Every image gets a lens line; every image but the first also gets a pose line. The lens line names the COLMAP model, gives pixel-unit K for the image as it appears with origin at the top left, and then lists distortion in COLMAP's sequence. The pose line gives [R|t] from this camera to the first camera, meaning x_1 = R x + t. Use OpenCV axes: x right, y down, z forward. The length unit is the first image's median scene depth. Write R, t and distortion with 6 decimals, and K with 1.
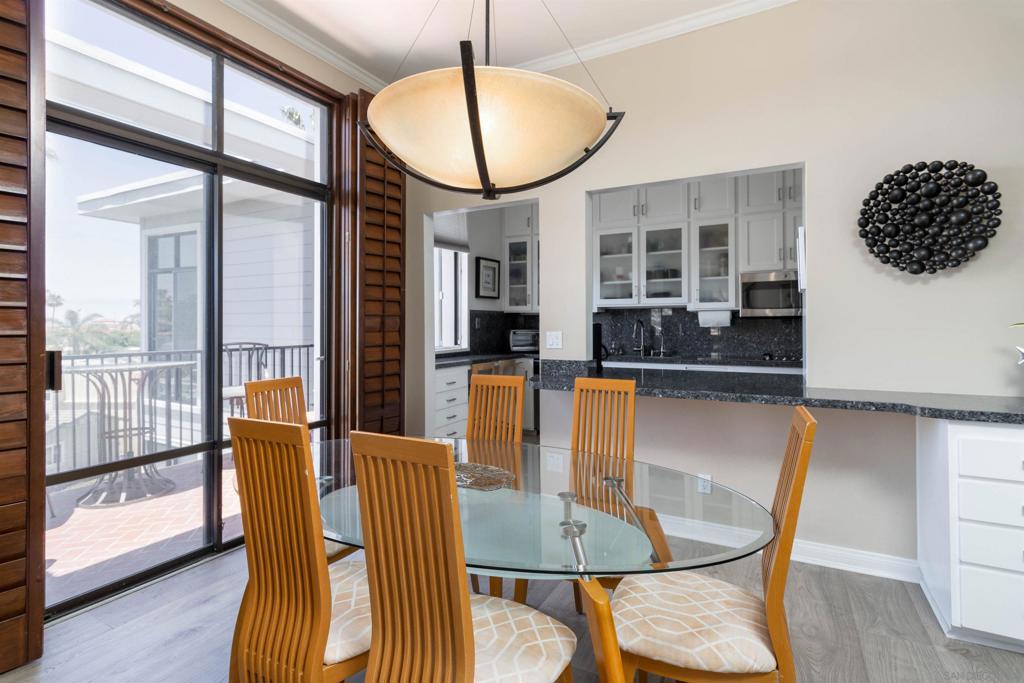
lens RADIAL K [[488.1, 0, 515.8], [0, 488.1, 331.0], [0, 0, 1]] dist [0.003310, 0.001212]
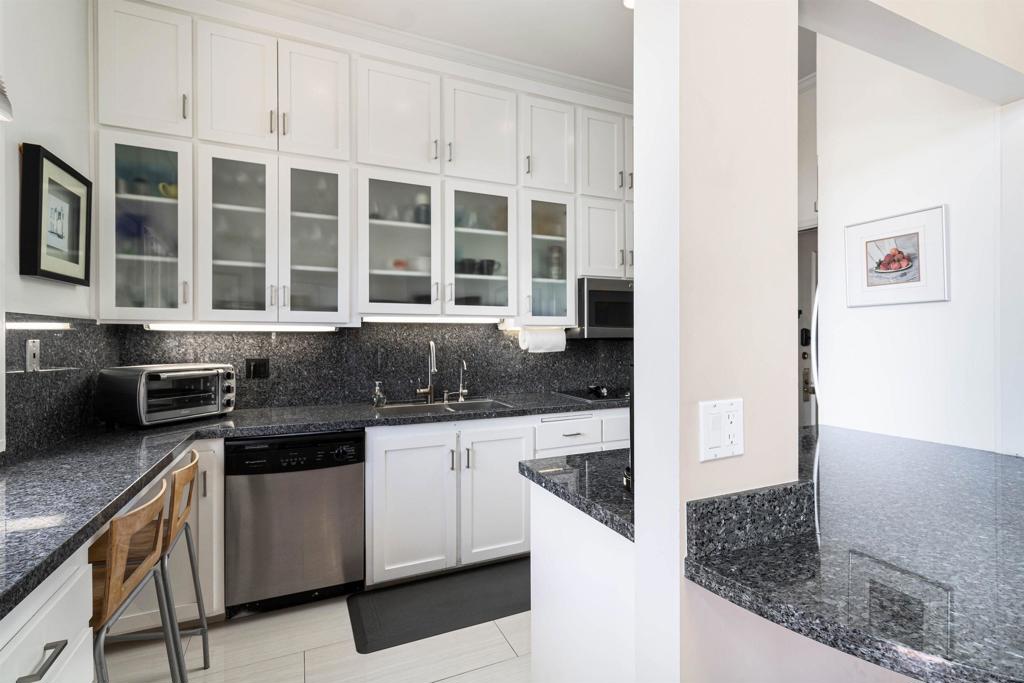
lens RADIAL K [[488.1, 0, 513.0], [0, 488.1, 339.6], [0, 0, 1]] dist [0.003310, 0.001212]
pose [[0.604619, -0.003425, 0.796508, -0.157210], [0.010685, 0.999936, -0.003811, -0.023814], [-0.796444, 0.010815, 0.604616, 0.612211]]
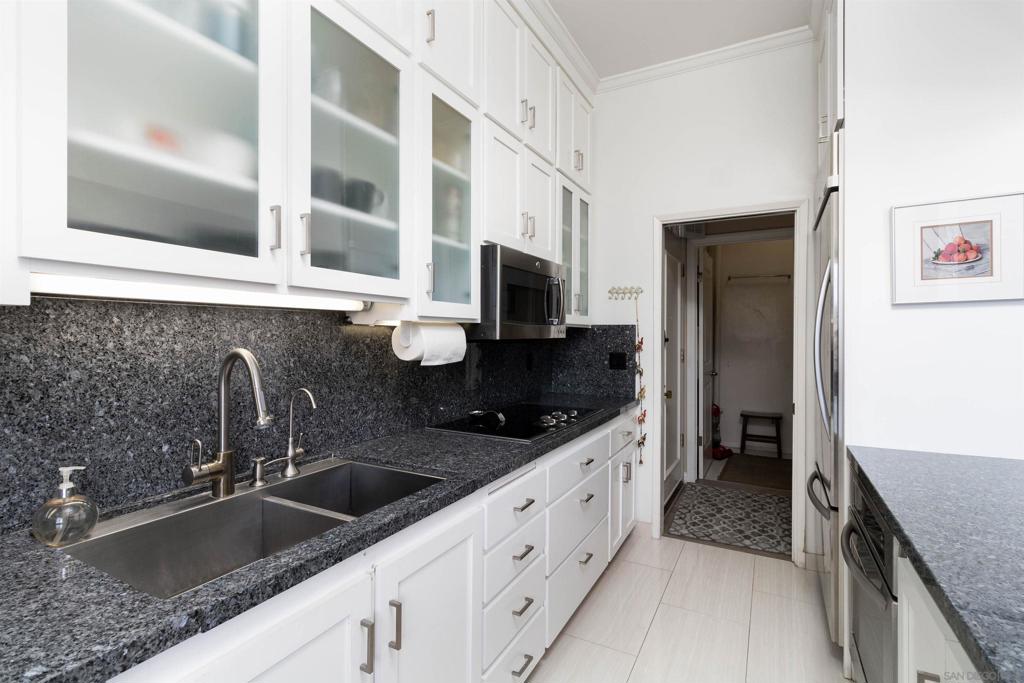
lens RADIAL K [[488.1, 0, 517.2], [0, 488.1, 334.0], [0, 0, 1]] dist [0.003310, 0.001212]
pose [[-0.014145, 0.005121, 0.999887, 0.009966], [0.010620, 0.999931, -0.004971, -0.029841], [-0.999844, 0.010548, -0.014198, 0.921895]]
